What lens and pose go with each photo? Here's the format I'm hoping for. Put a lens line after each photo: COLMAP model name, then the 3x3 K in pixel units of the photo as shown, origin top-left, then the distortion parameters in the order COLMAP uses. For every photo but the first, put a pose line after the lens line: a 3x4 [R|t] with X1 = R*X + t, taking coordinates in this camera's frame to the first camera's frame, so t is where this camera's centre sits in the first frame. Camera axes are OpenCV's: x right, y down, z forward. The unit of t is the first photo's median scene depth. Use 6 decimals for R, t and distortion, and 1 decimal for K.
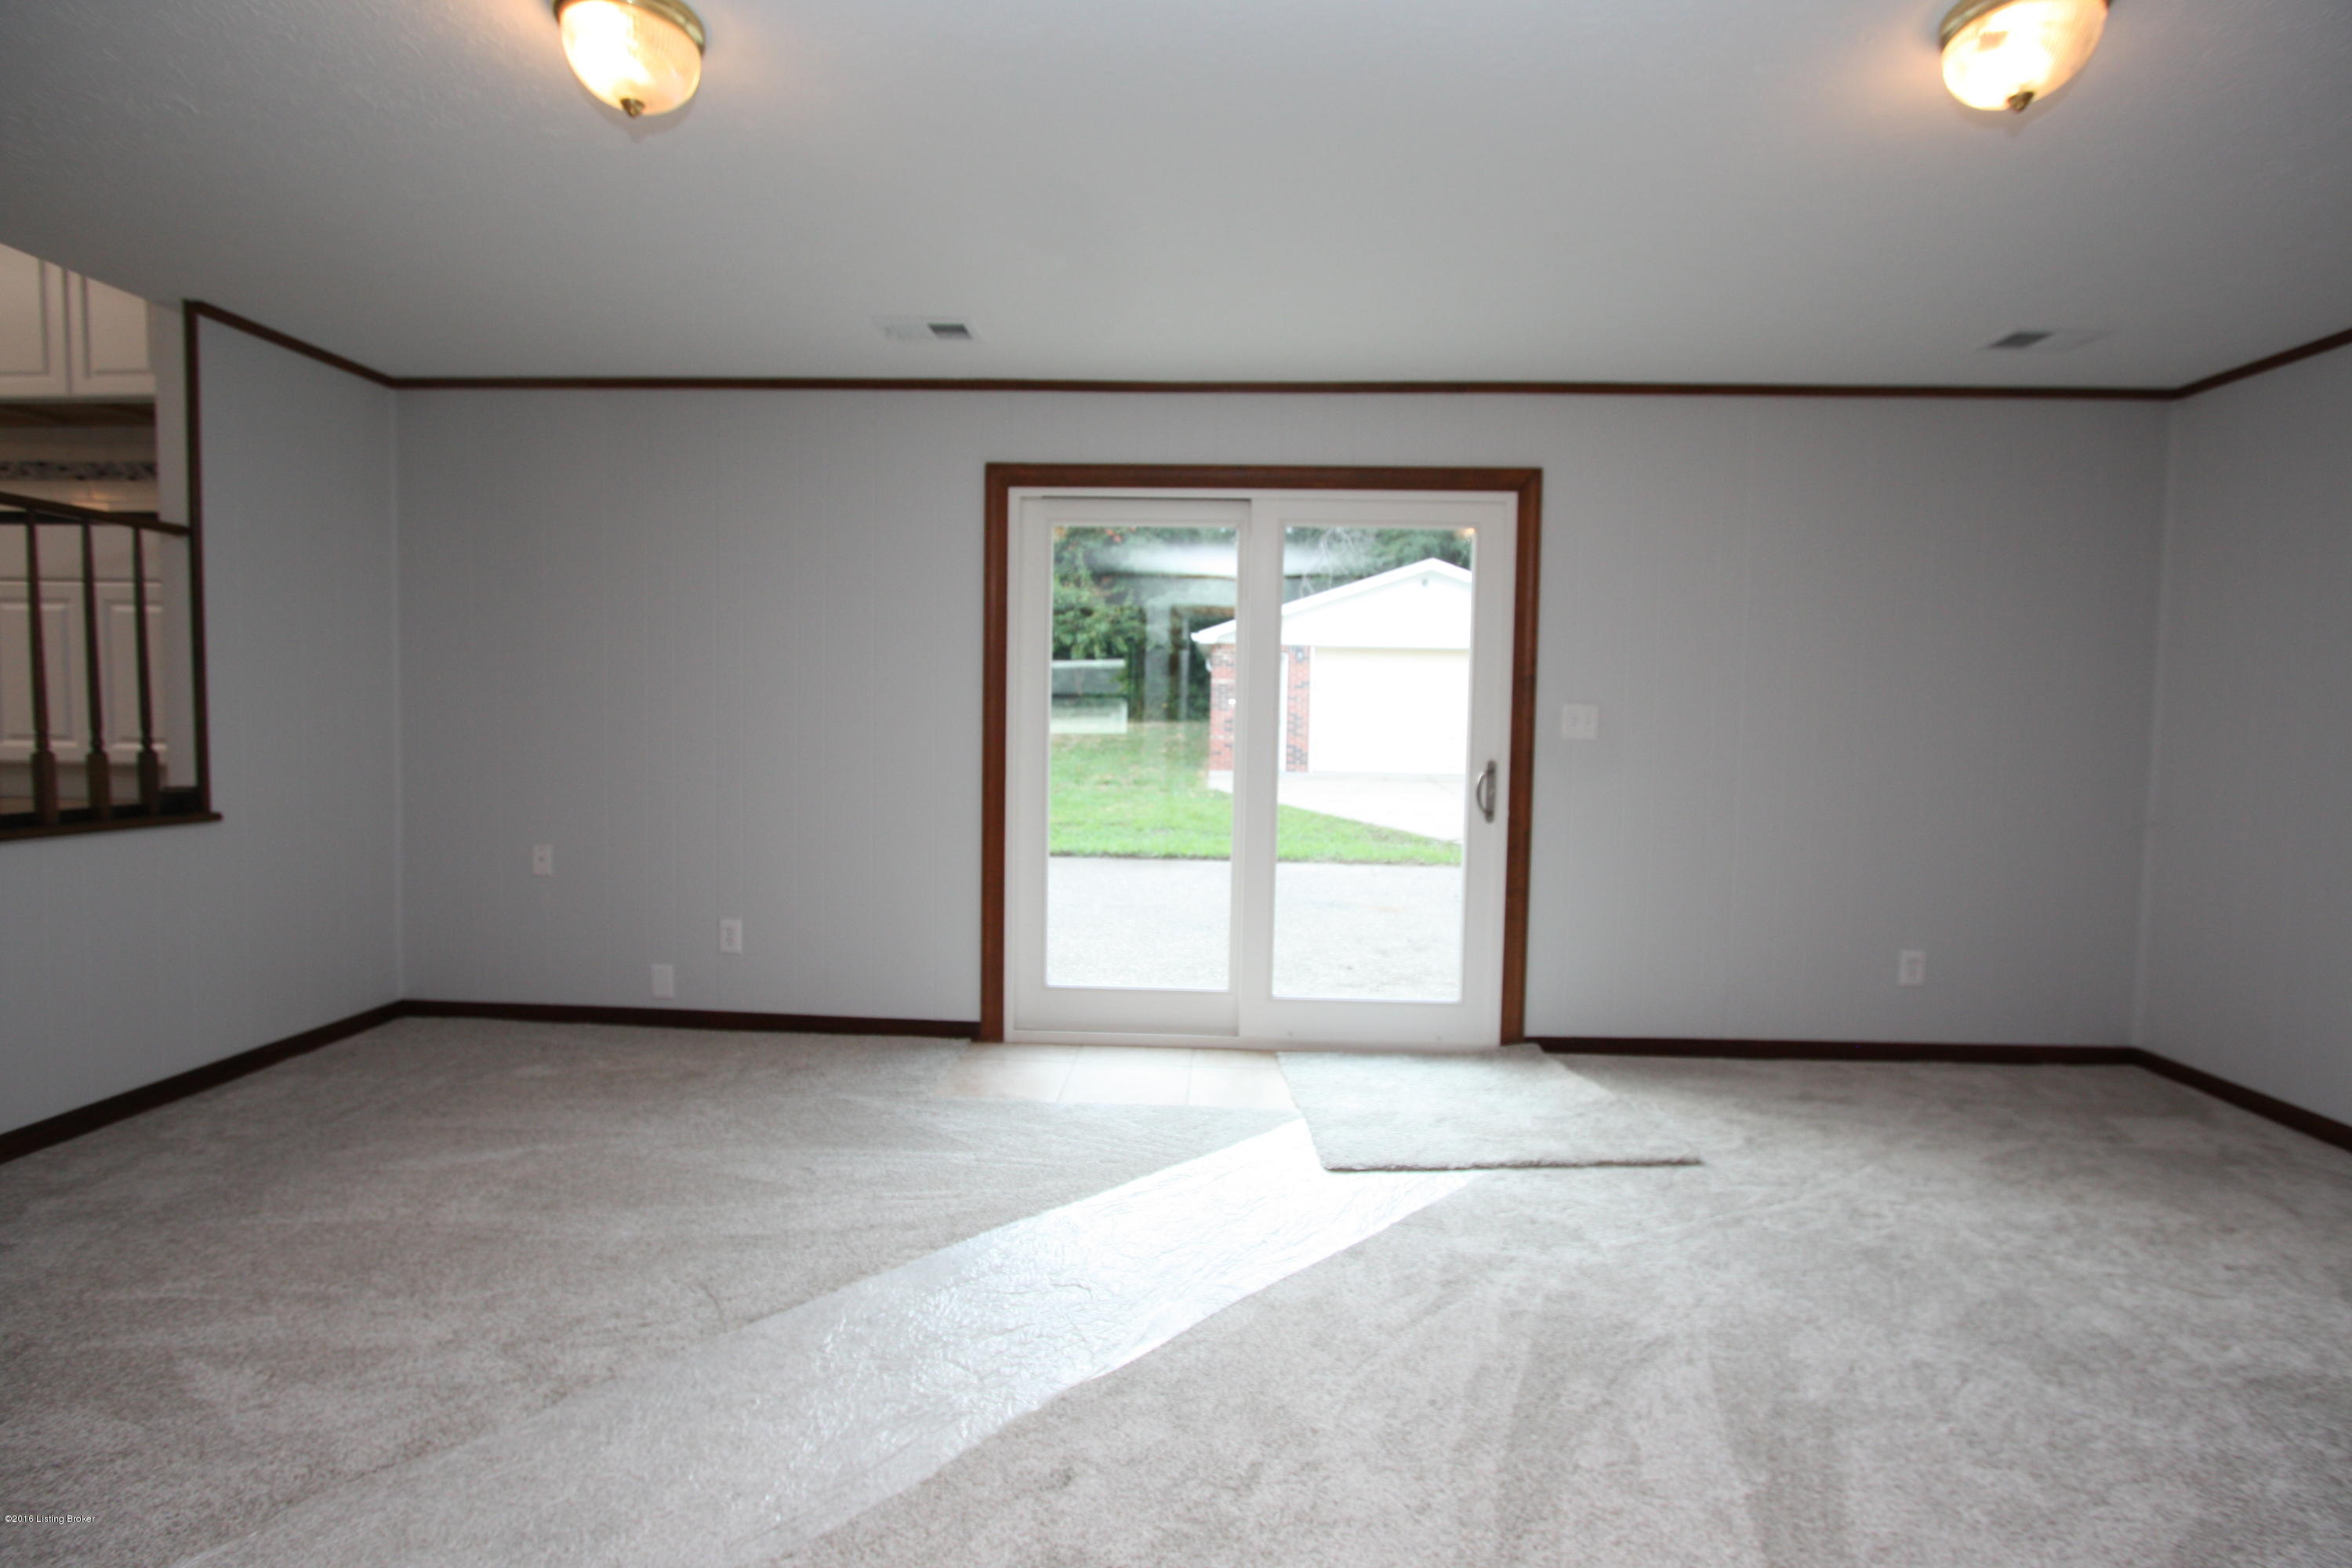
lens RADIAL K [[1086.5, 0, 1191.3], [0, 1086.5, 782.9], [0, 0, 1]] dist [-0.020298, 0.004885]
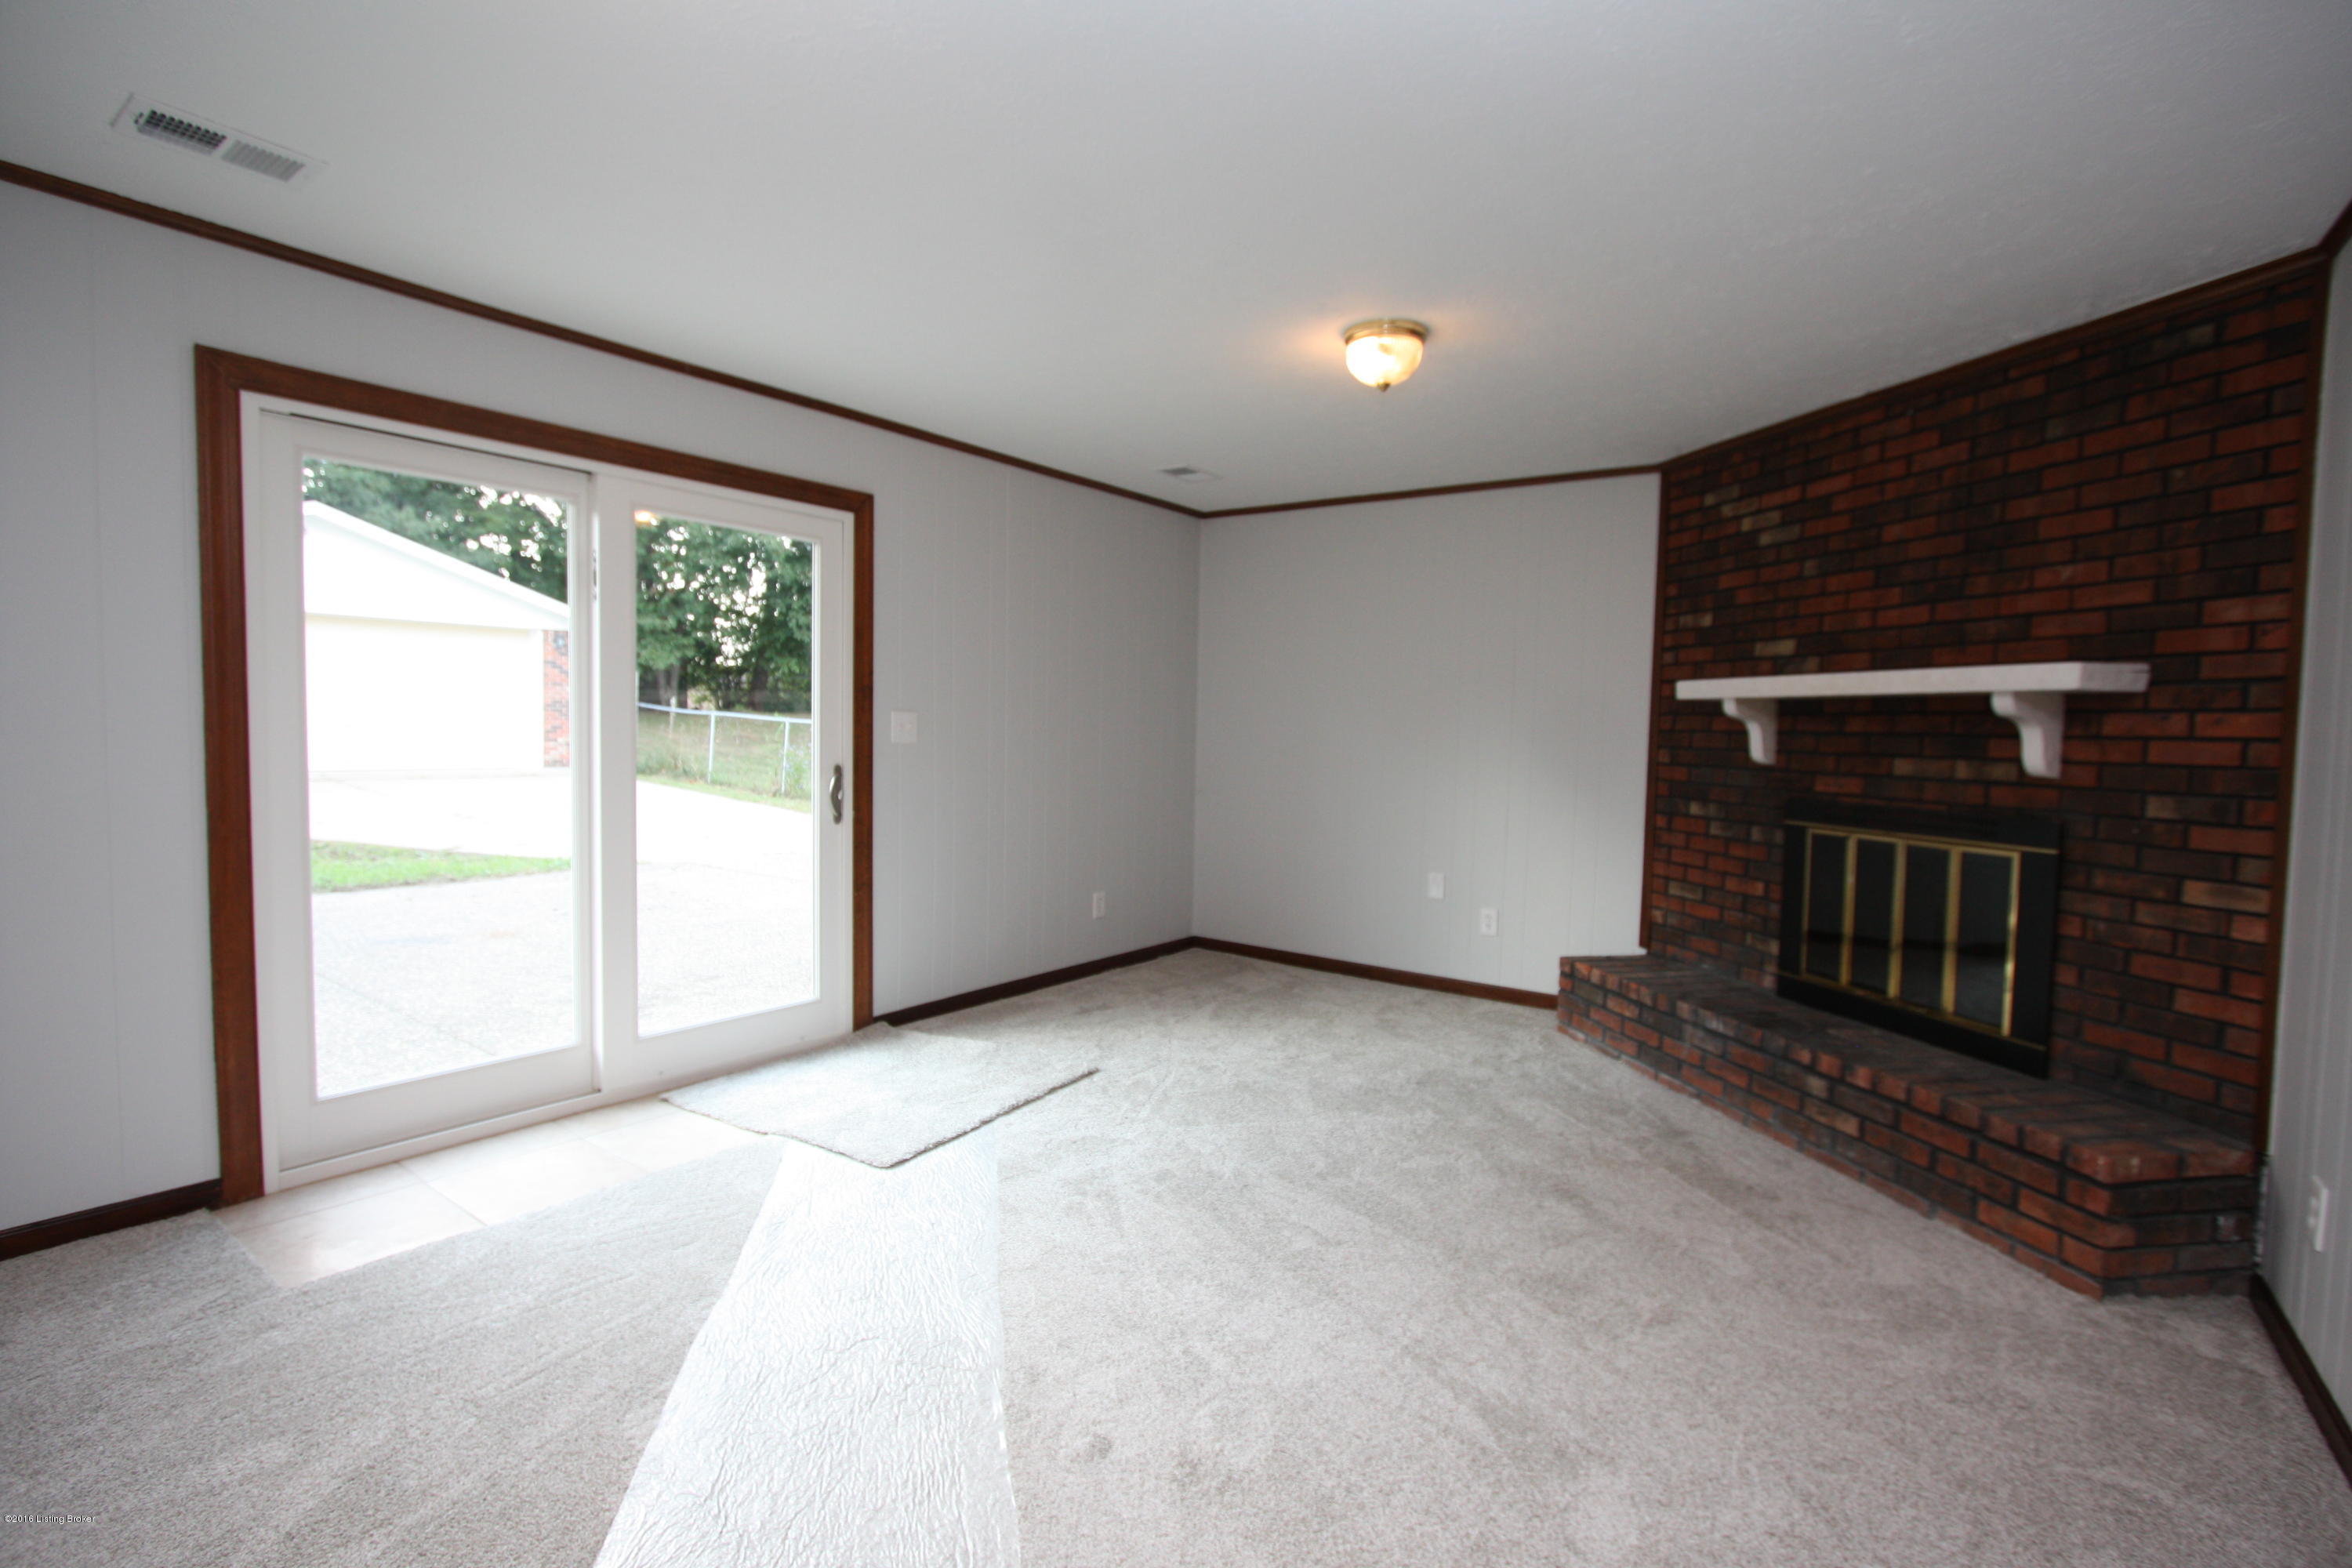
lens RADIAL K [[1084.0, 0, 1185.4], [0, 1084.0, 785.3], [0, 0, 1]] dist [-0.017305, 0.000110]
pose [[0.556350, -0.049762, 0.829457, -0.409870], [0.032960, 0.998741, 0.037810, -0.029737], [-0.830294, 0.006304, 0.557290, 0.133536]]
